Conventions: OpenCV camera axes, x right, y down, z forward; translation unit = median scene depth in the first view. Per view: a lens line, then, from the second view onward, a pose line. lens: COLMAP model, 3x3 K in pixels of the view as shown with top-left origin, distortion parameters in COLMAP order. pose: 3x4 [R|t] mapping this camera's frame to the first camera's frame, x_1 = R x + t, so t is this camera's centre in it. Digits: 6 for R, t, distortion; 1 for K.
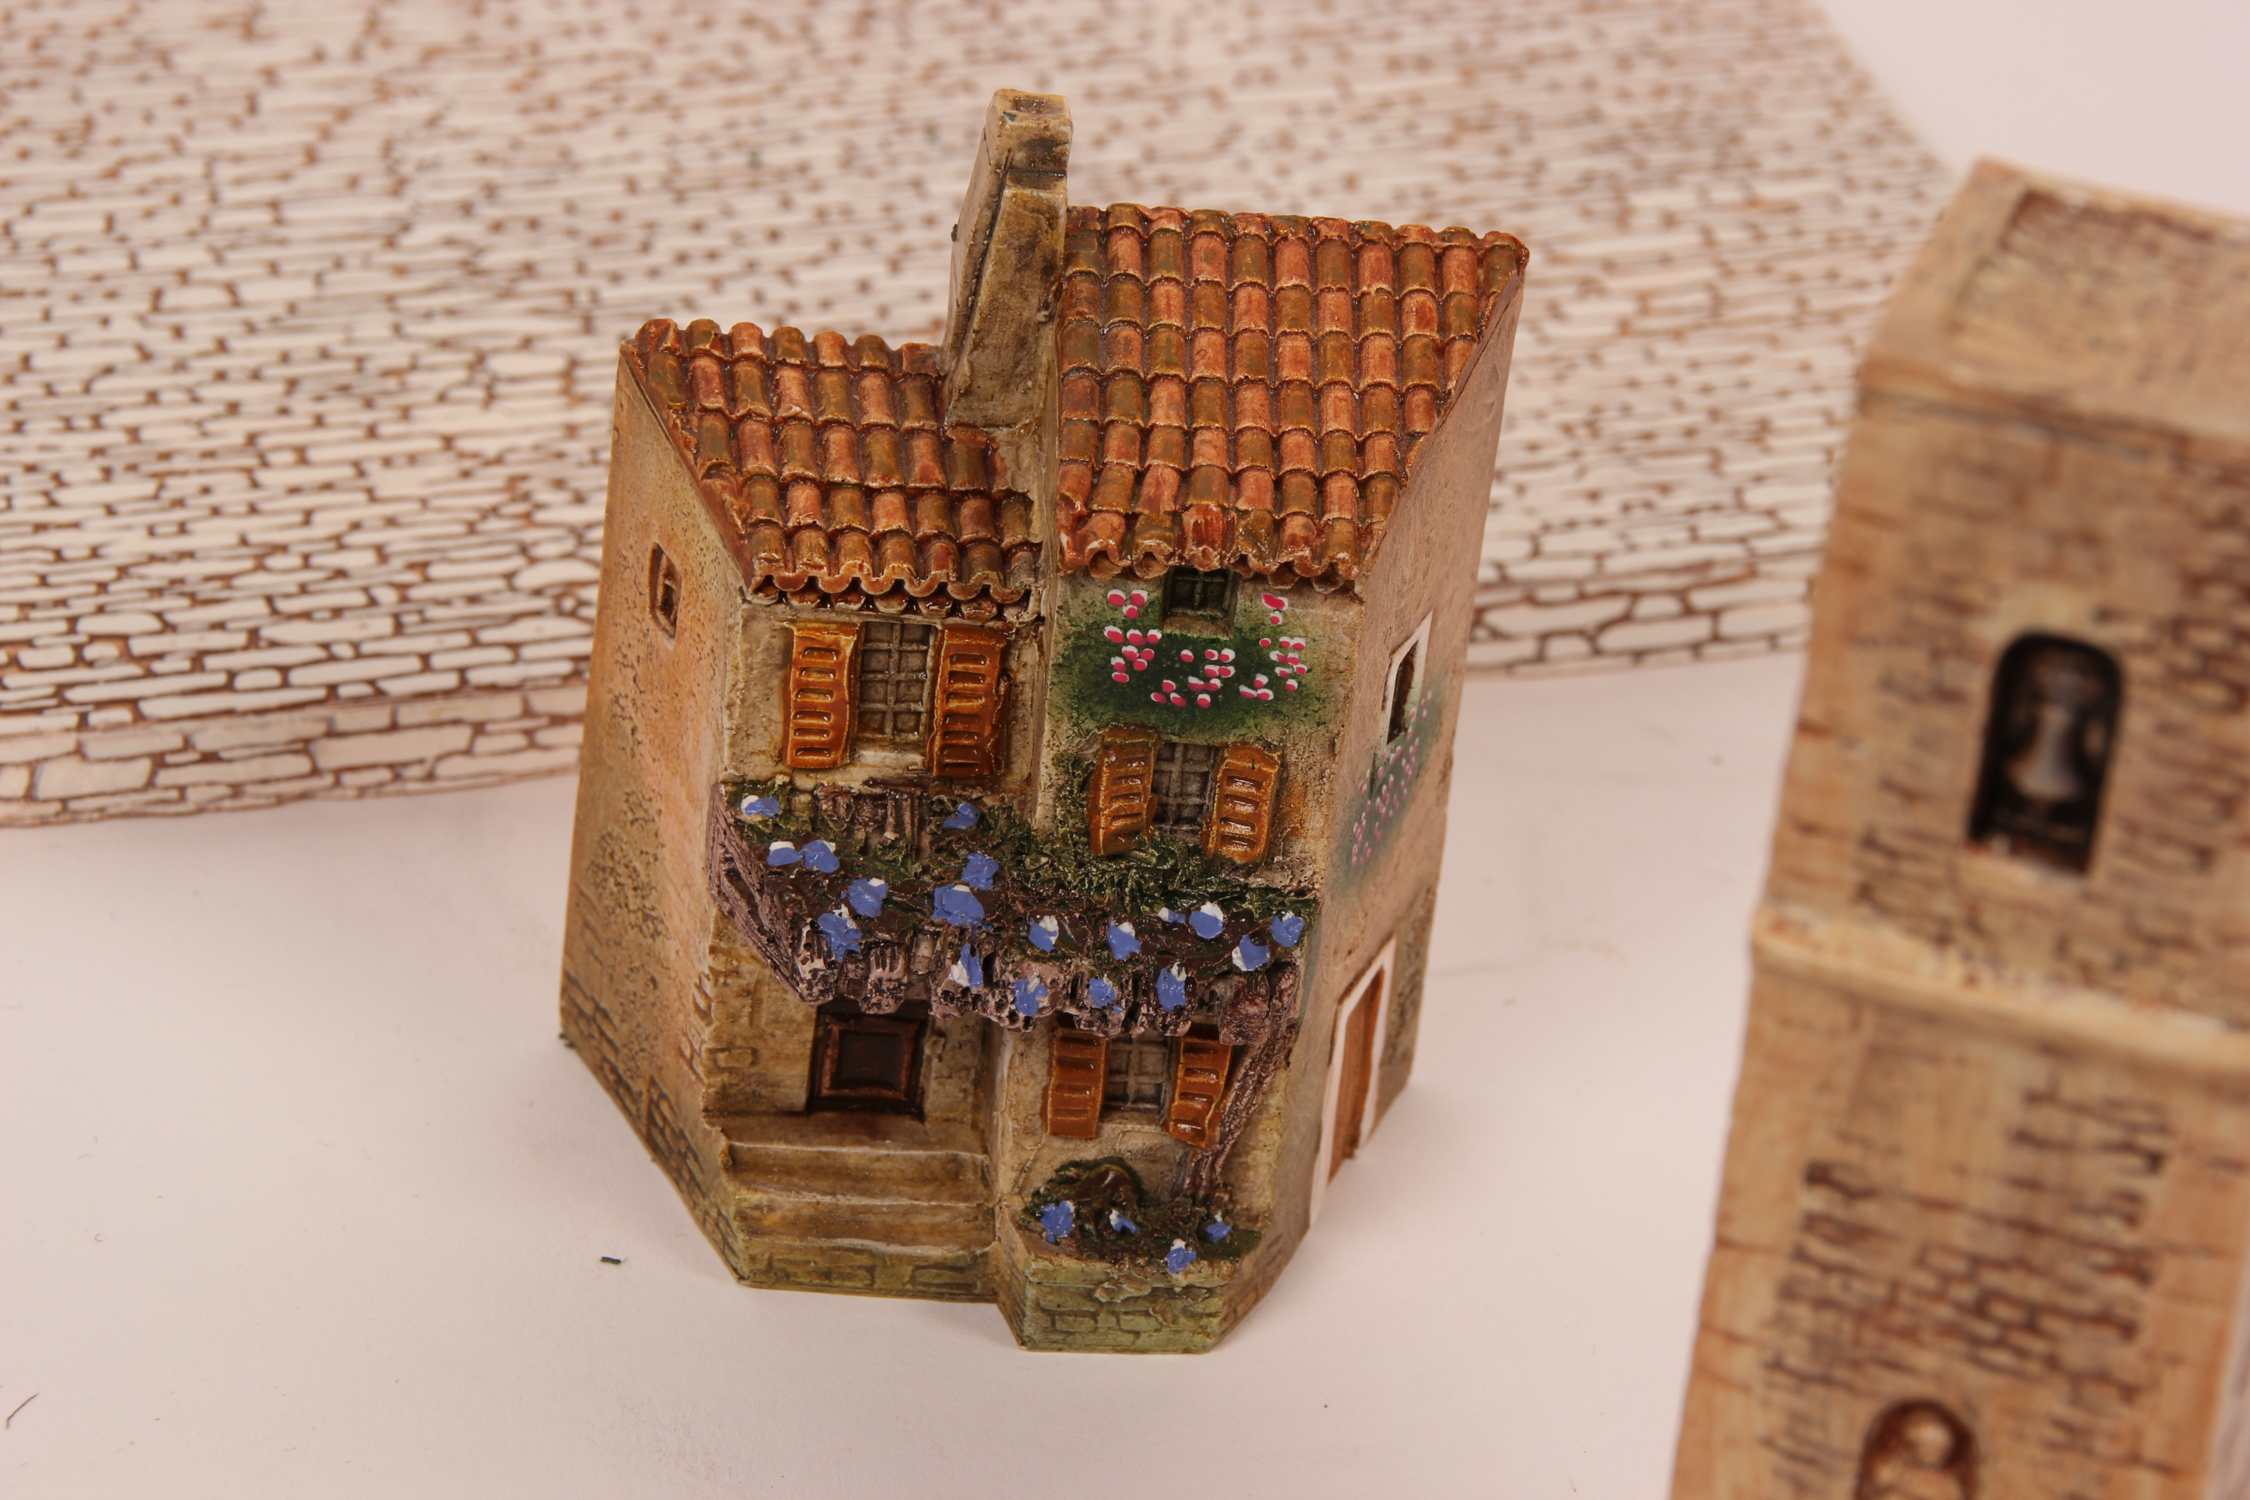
lens RADIAL K [[7270.9, 0, 1128.9], [0, 7270.9, 788.4], [0, 0, 1]] dist [0.219059, 2.565980]
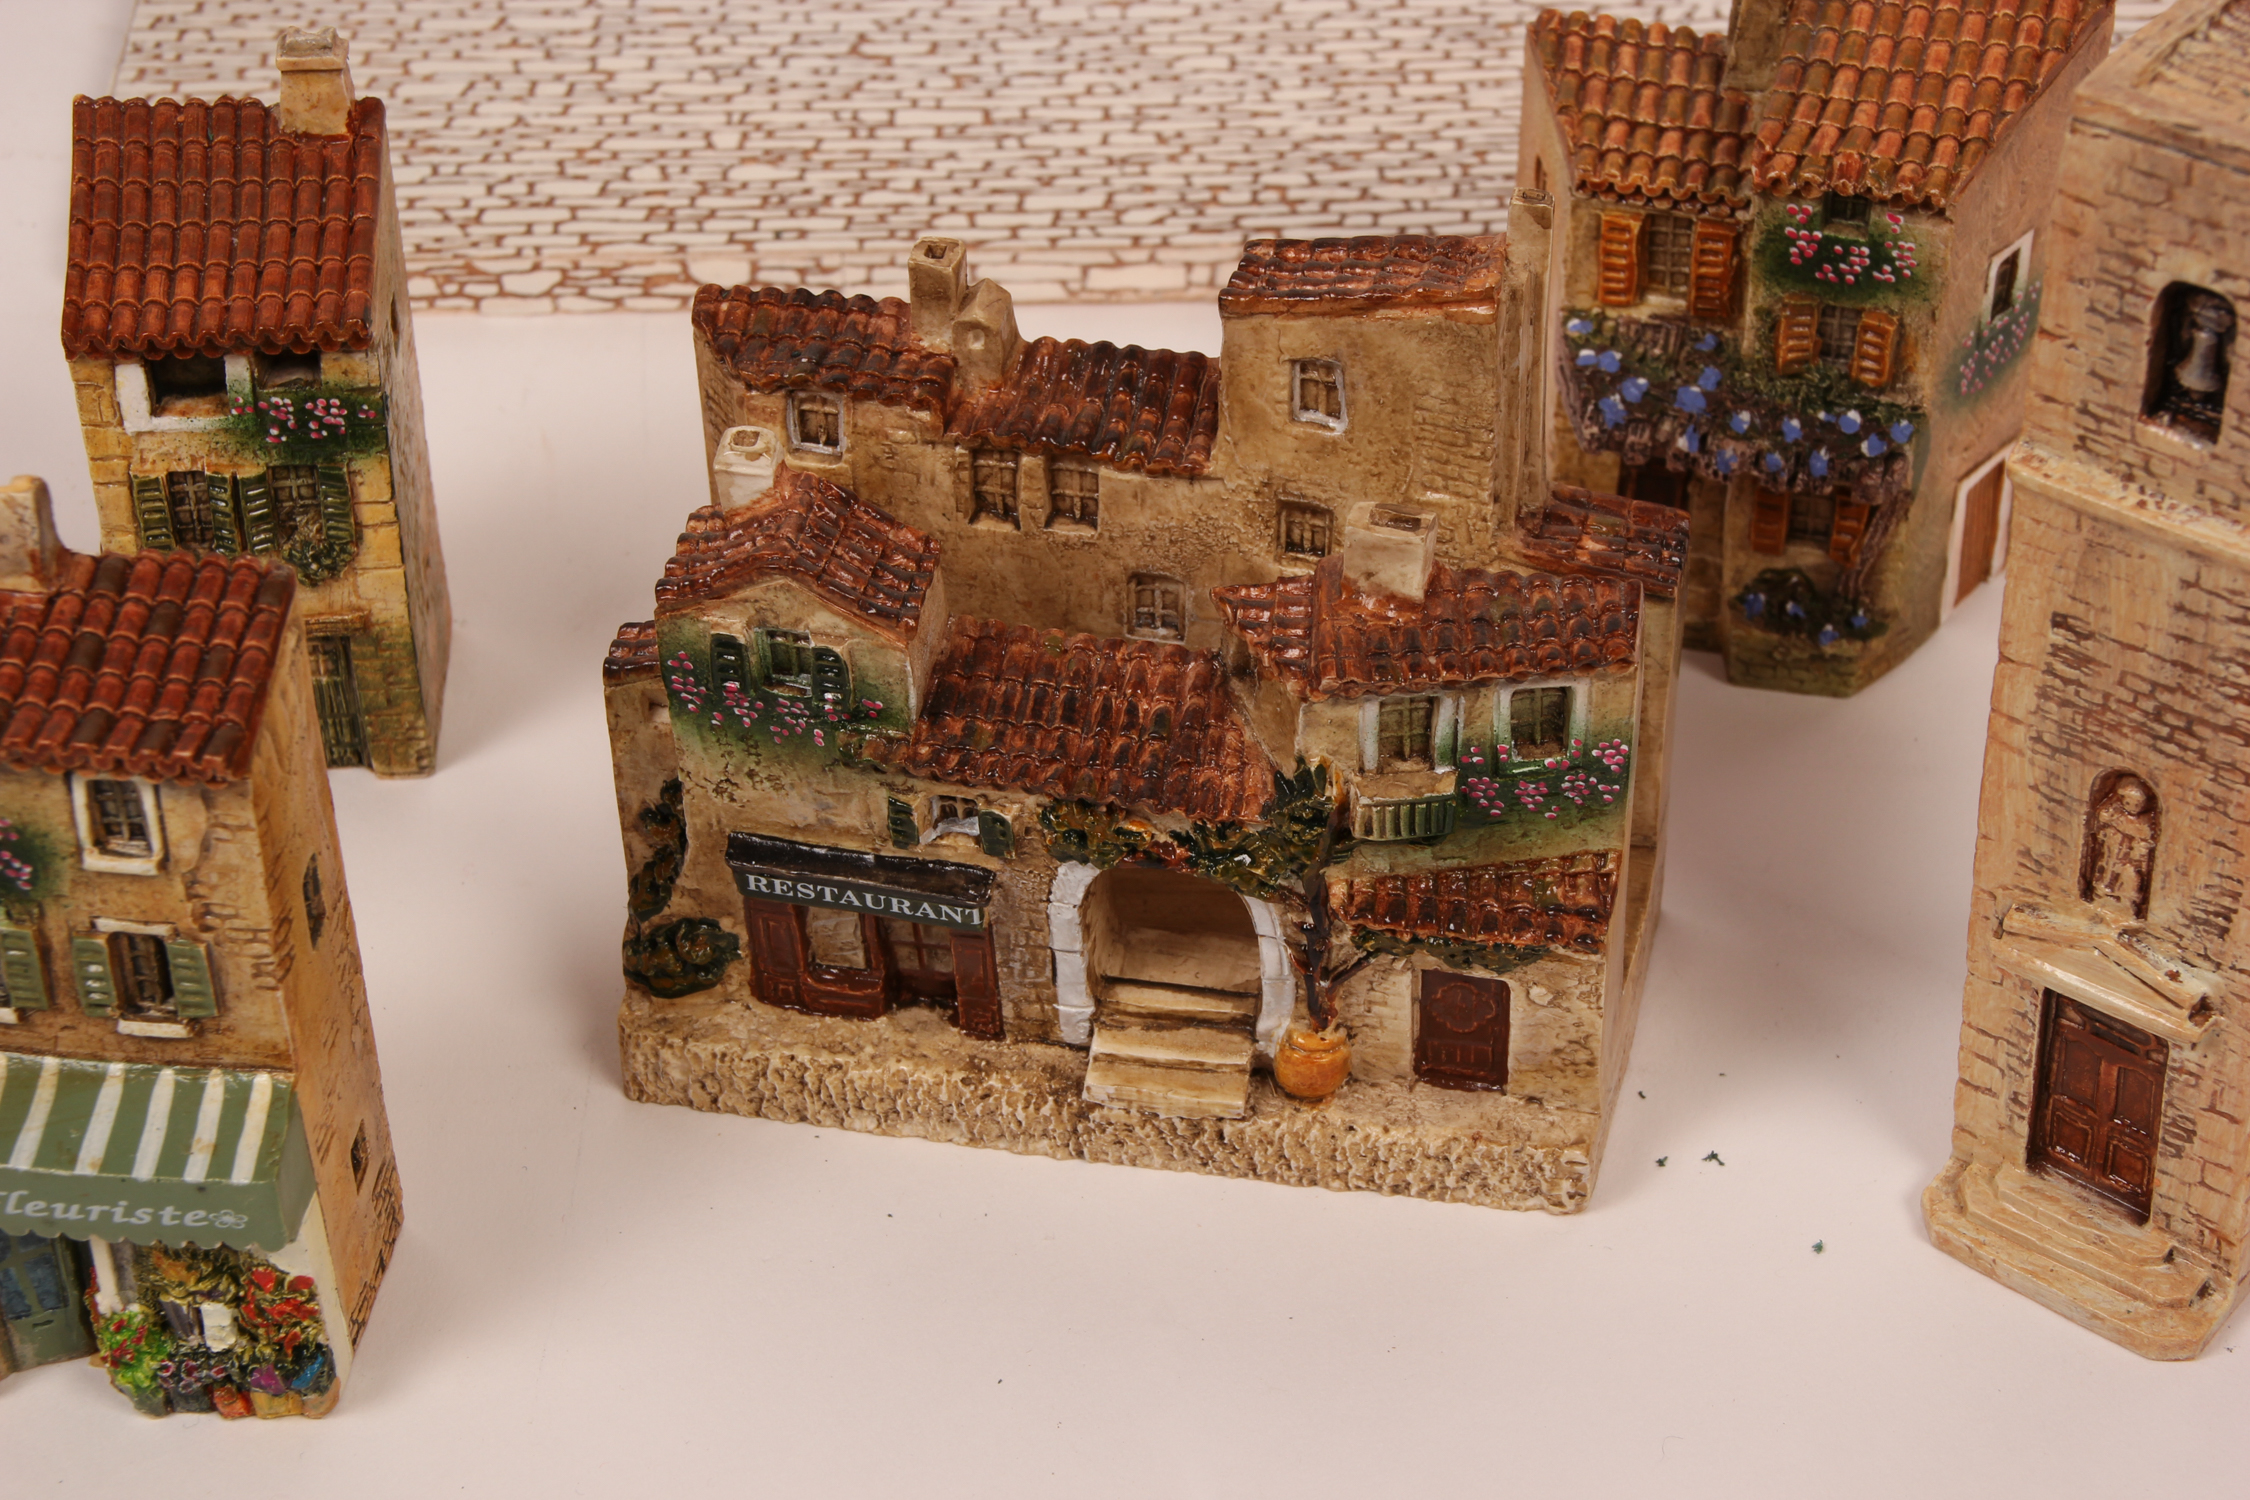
lens RADIAL K [[4901.4, 0, 1128.3], [0, 4901.4, 783.0], [0, 0, 1]] dist [0.197097, -0.072292]
pose [[0.947607, 0.105299, -0.301586, 0.190455], [-0.071715, 0.990135, 0.120373, -0.021100], [0.311286, -0.092438, 0.945810, -0.049892]]
